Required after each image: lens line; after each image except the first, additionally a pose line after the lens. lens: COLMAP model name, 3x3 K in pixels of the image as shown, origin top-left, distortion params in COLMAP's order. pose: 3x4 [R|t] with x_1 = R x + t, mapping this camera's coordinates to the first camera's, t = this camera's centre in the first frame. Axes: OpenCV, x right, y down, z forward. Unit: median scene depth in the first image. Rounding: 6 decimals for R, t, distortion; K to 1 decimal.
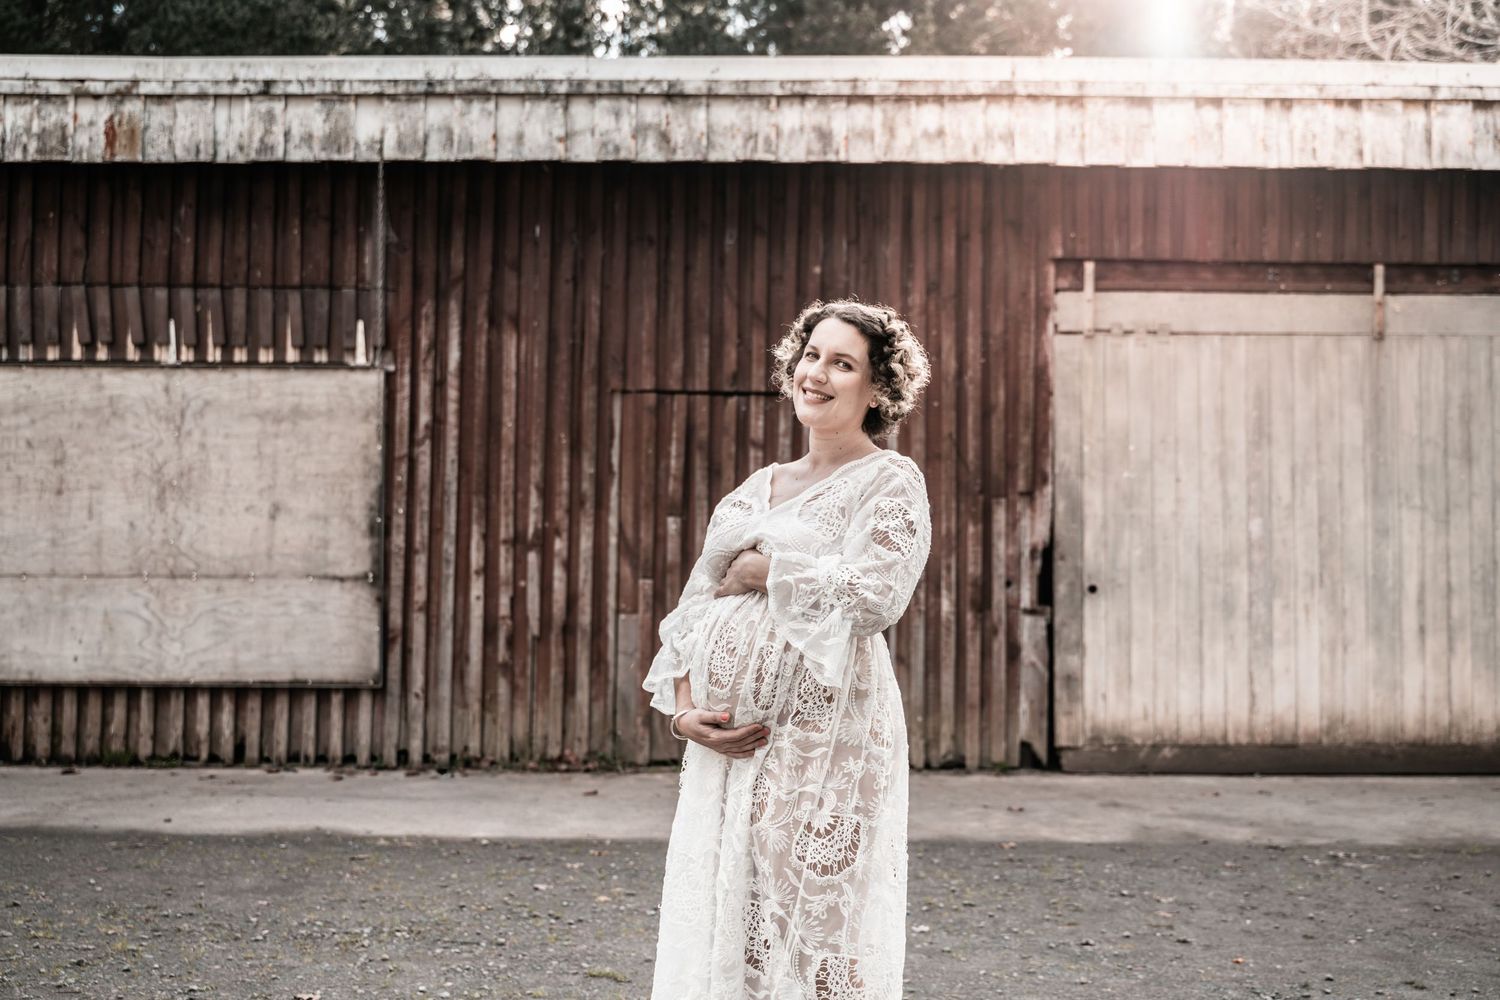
lens RADIAL K [[1680.4, 0, 750.0], [0, 1680.4, 500.0], [0, 0, 1]] dist [0.000011, -0.000124]
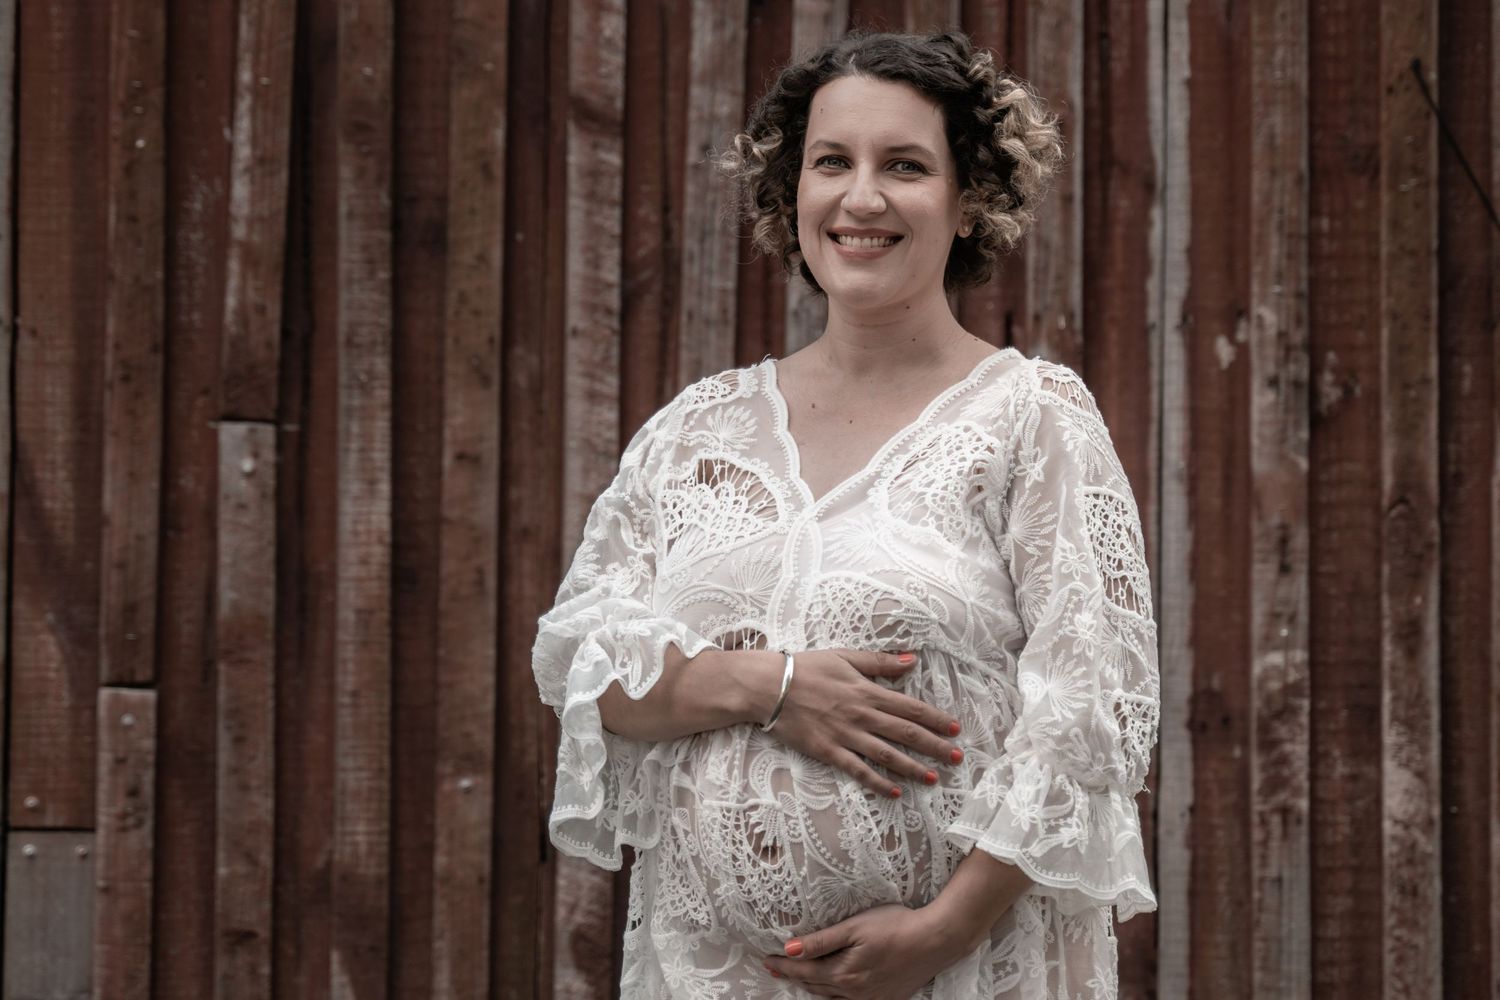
lens RADIAL K [[3018.9, 0, 750.0], [0, 3018.9, 500.0], [0, 0, 1]] dist [0.014405, -0.095664]
pose [[0.999917, -0.004893, 0.011921, 0.020372], [0.004743, 0.999910, 0.012513, 0.015881], [-0.011981, -0.012455, 0.999851, 0.575467]]
